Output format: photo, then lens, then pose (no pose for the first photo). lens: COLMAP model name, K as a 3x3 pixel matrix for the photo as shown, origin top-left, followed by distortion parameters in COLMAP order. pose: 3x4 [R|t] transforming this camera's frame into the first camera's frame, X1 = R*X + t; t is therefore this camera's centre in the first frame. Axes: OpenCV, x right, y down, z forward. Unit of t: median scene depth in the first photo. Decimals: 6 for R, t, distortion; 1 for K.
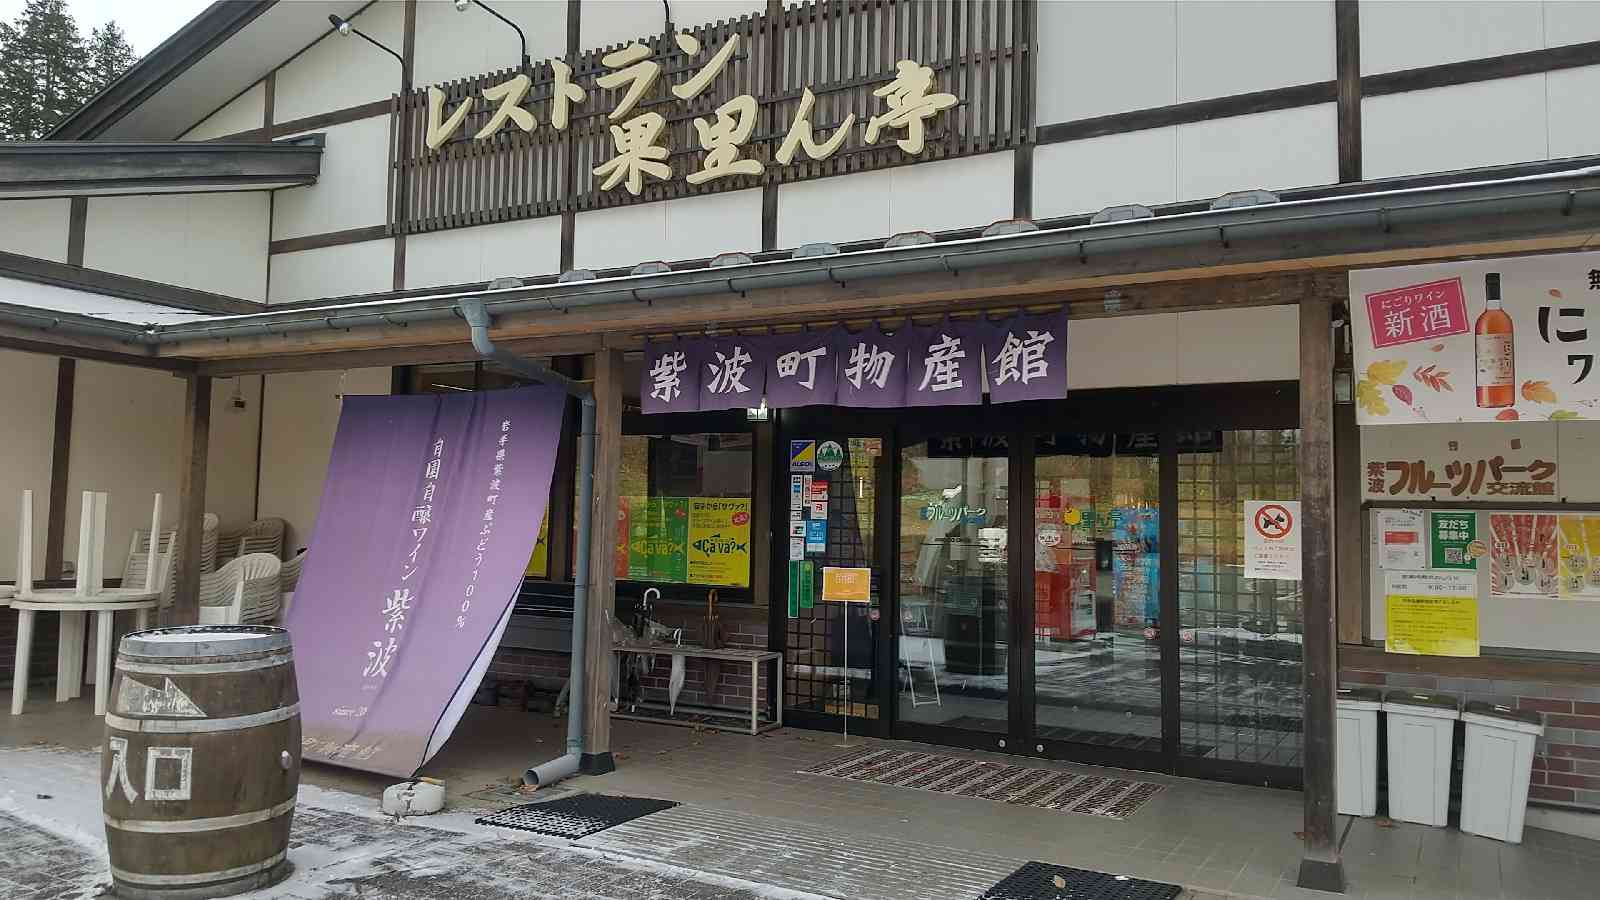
lens RADIAL K [[1184.3, 0, 812.9], [0, 1184.3, 452.6], [0, 0, 1]] dist [0.056816, -0.033529]
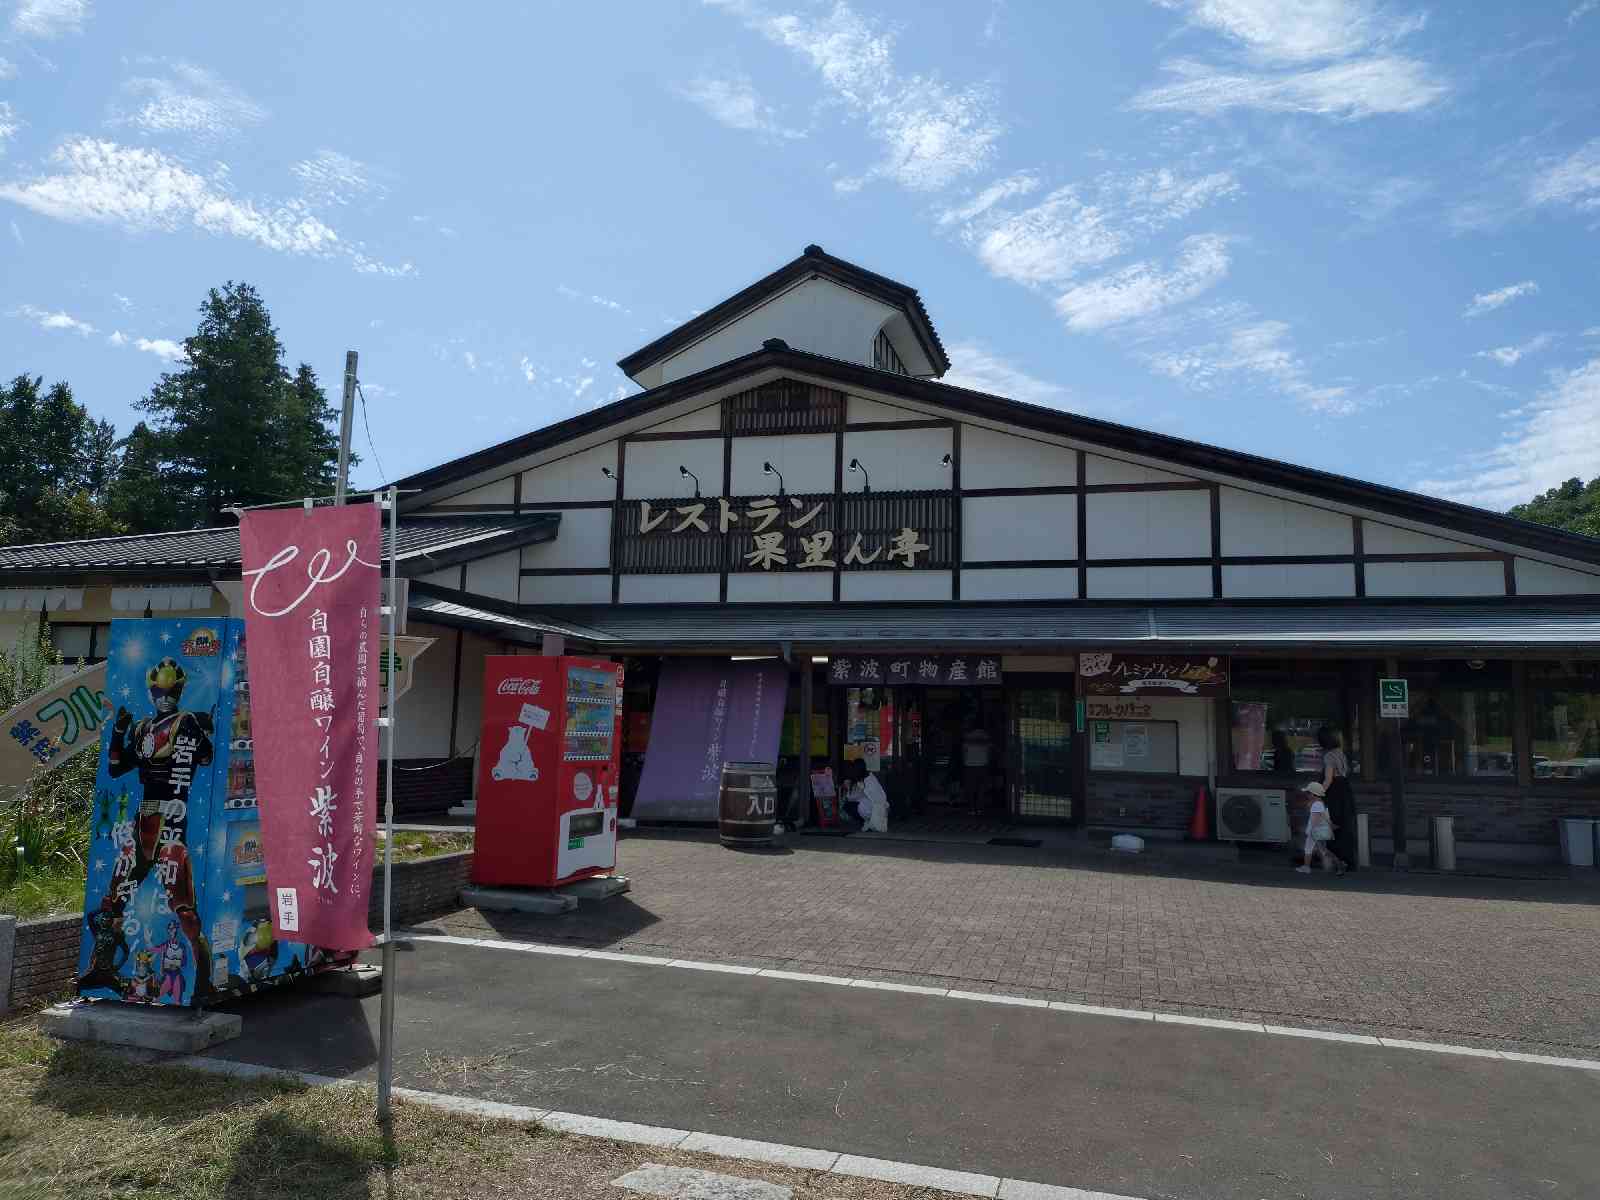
lens RADIAL K [[1243.4, 0, 819.7], [0, 1243.4, 552.3], [0, 0, 1]] dist [0.072118, -0.026132]
pose [[0.971093, 0.034686, 0.236167, -0.582467], [-0.014749, 0.996214, -0.085670, -0.059317], [-0.238245, 0.079710, 0.967929, -1.163212]]
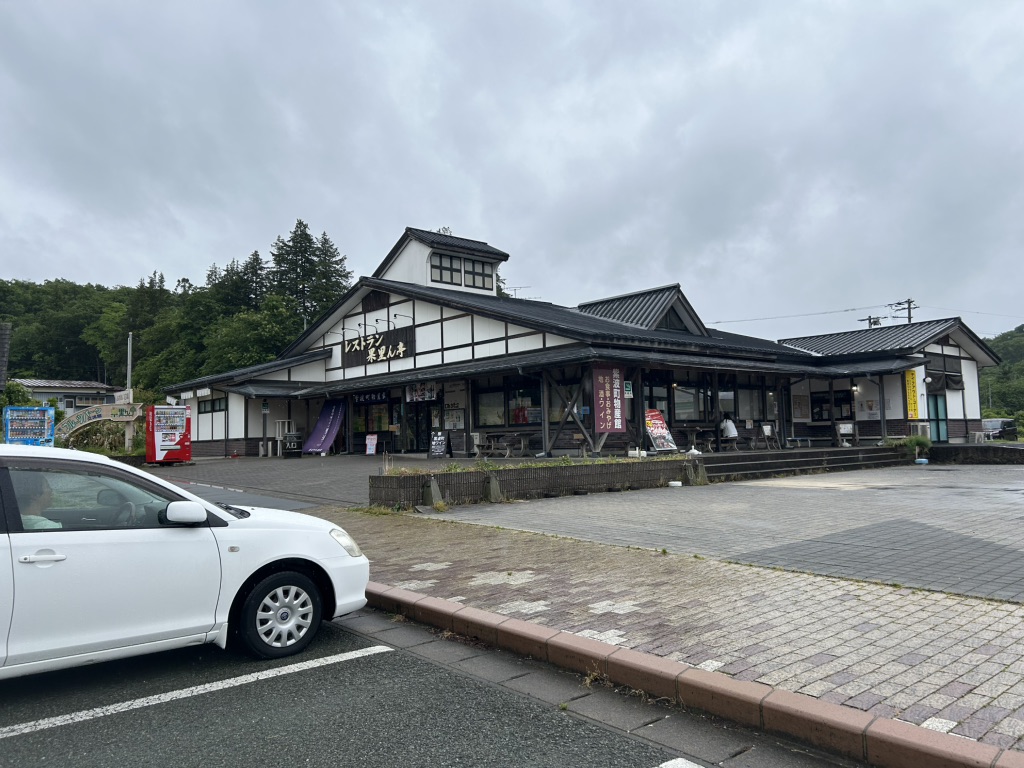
lens RADIAL K [[795.7, 0, 515.3], [0, 795.7, 381.3], [0, 0, 1]] dist [0.072118, -0.026132]
pose [[0.942900, -0.071761, -0.325255, 1.719366], [0.065814, 0.997403, -0.029266, 0.028644], [0.326510, 0.006189, 0.945173, -2.359528]]
